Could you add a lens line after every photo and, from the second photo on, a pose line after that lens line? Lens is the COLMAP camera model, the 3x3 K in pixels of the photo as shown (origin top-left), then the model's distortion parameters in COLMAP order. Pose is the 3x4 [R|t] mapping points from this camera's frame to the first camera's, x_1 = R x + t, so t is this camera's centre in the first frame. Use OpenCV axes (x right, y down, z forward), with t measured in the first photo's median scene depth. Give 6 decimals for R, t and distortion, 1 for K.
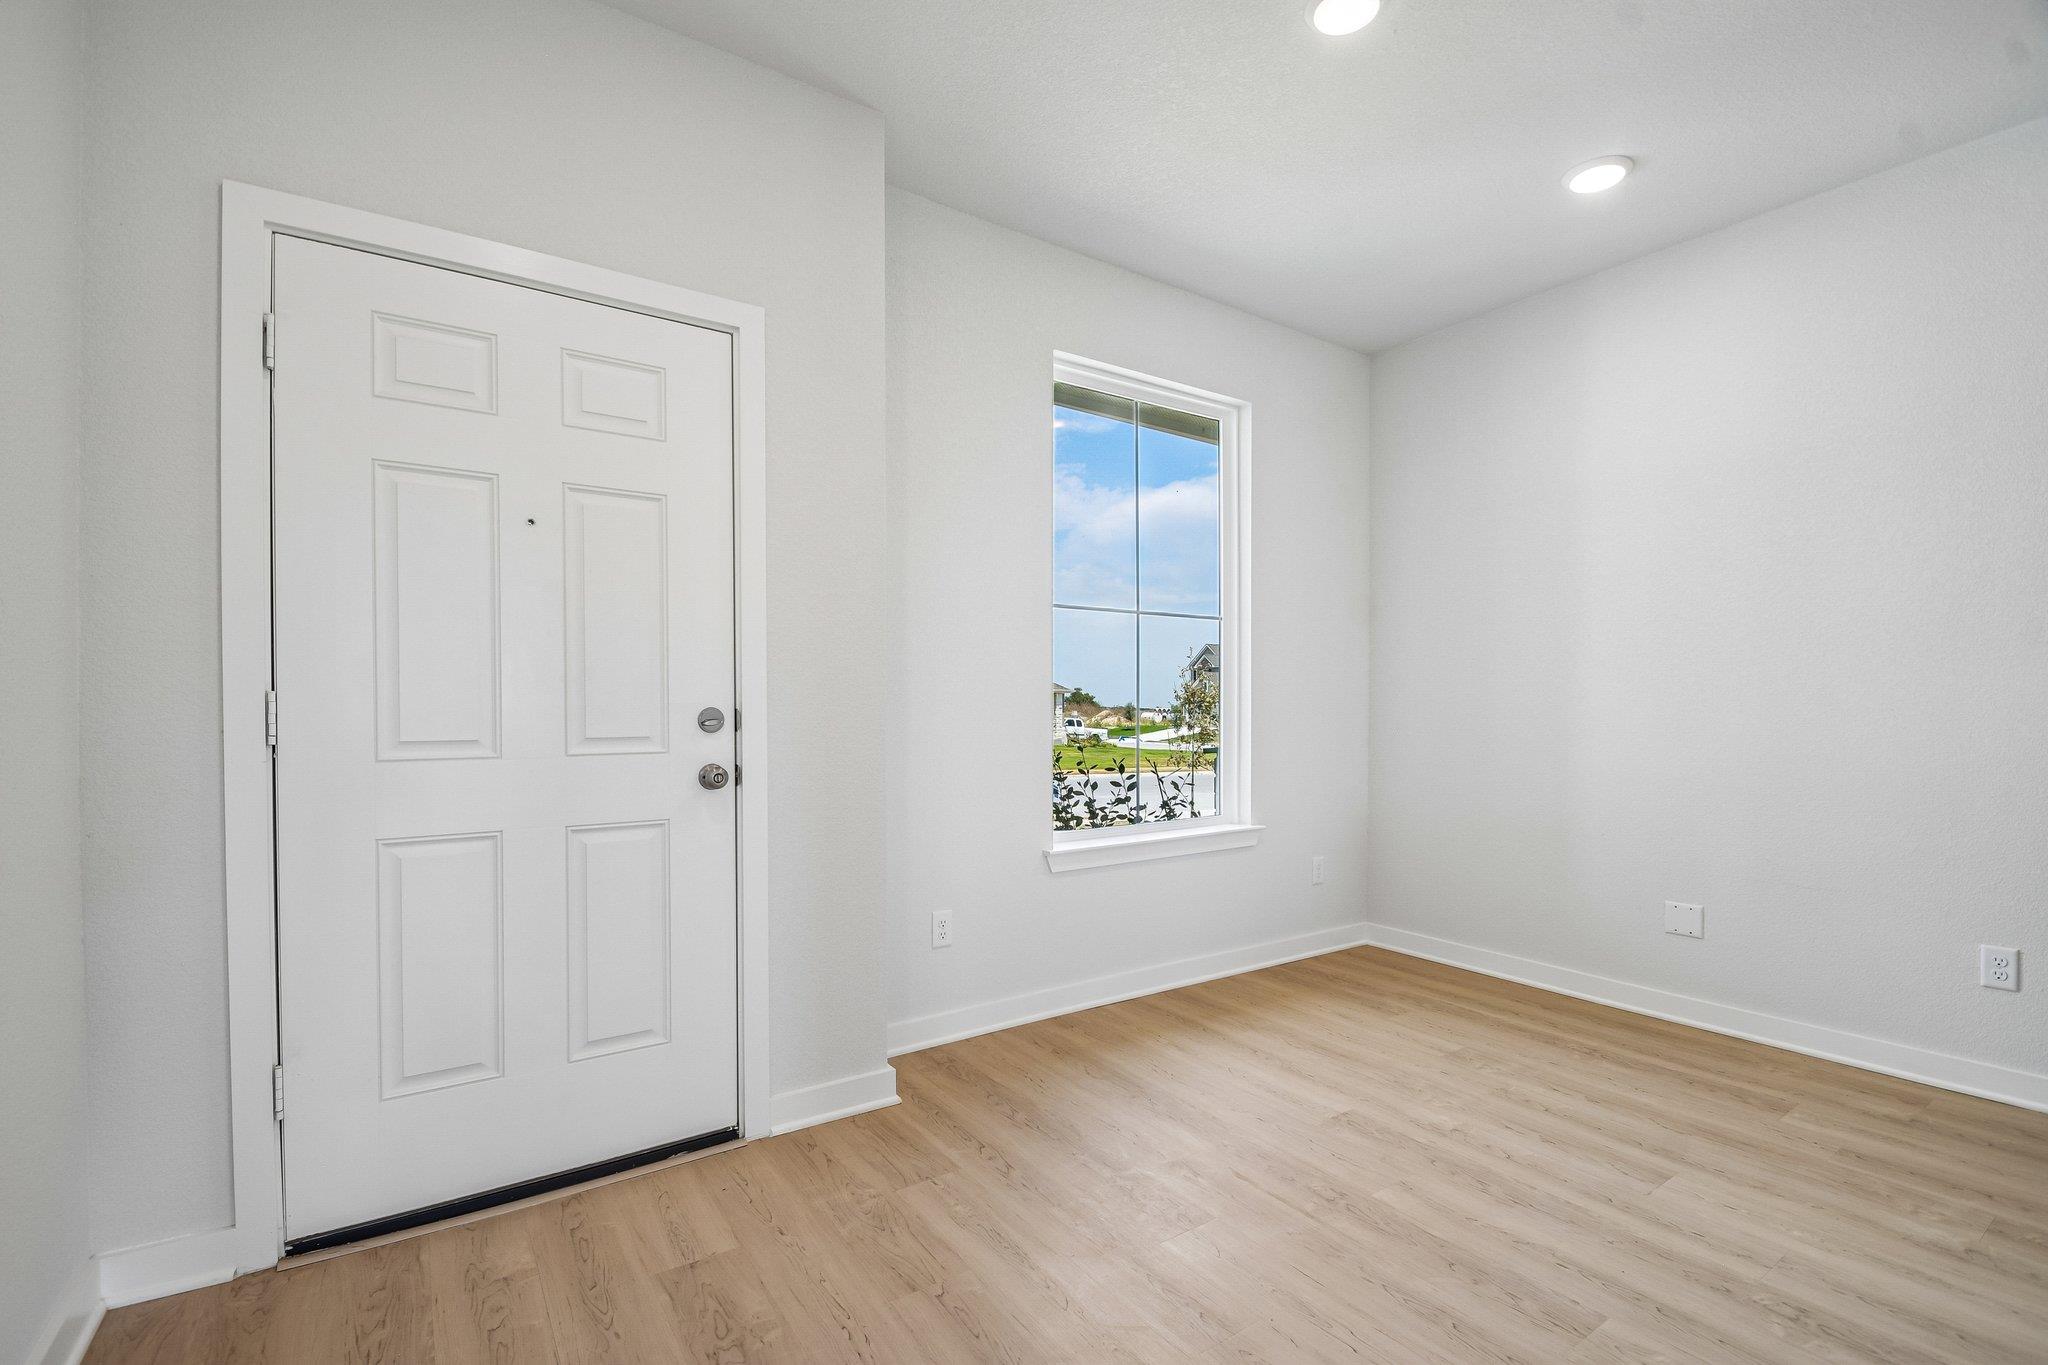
lens RADIAL K [[899.6, 0, 1019.3], [0, 899.6, 715.7], [0, 0, 1]] dist [0.008265, -0.011754]
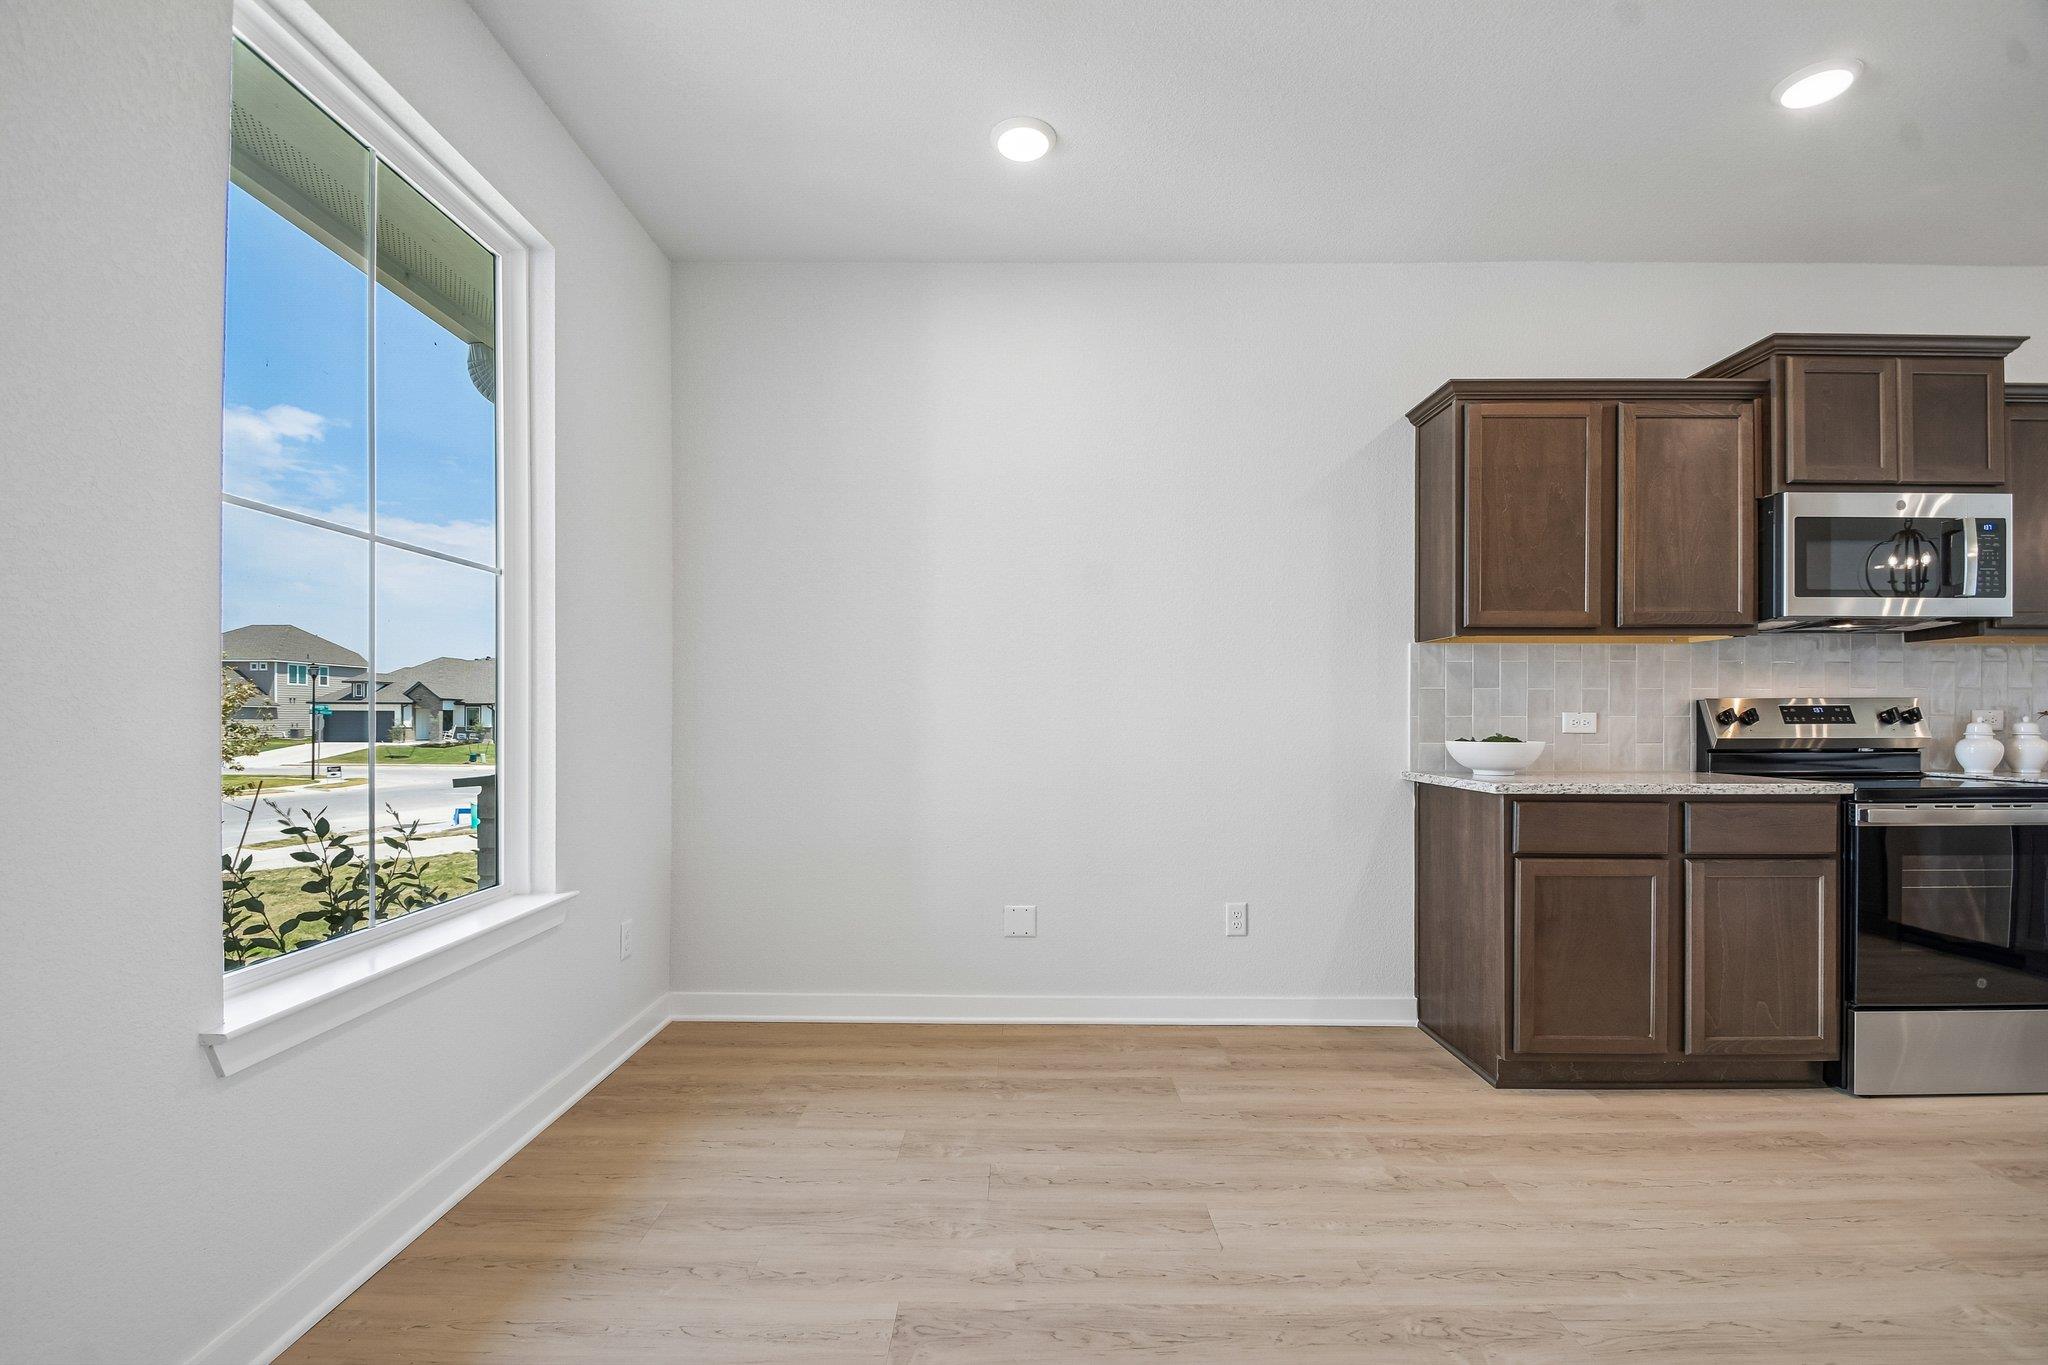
lens RADIAL K [[899.6, 0, 1020.3], [0, 899.6, 717.3], [0, 0, 1]] dist [0.008265, -0.011754]
pose [[0.564473, -0.000335, 0.825452, -0.136545], [0.006347, 0.999972, -0.003935, -0.002668], [-0.825427, 0.007461, 0.564459, 0.521194]]
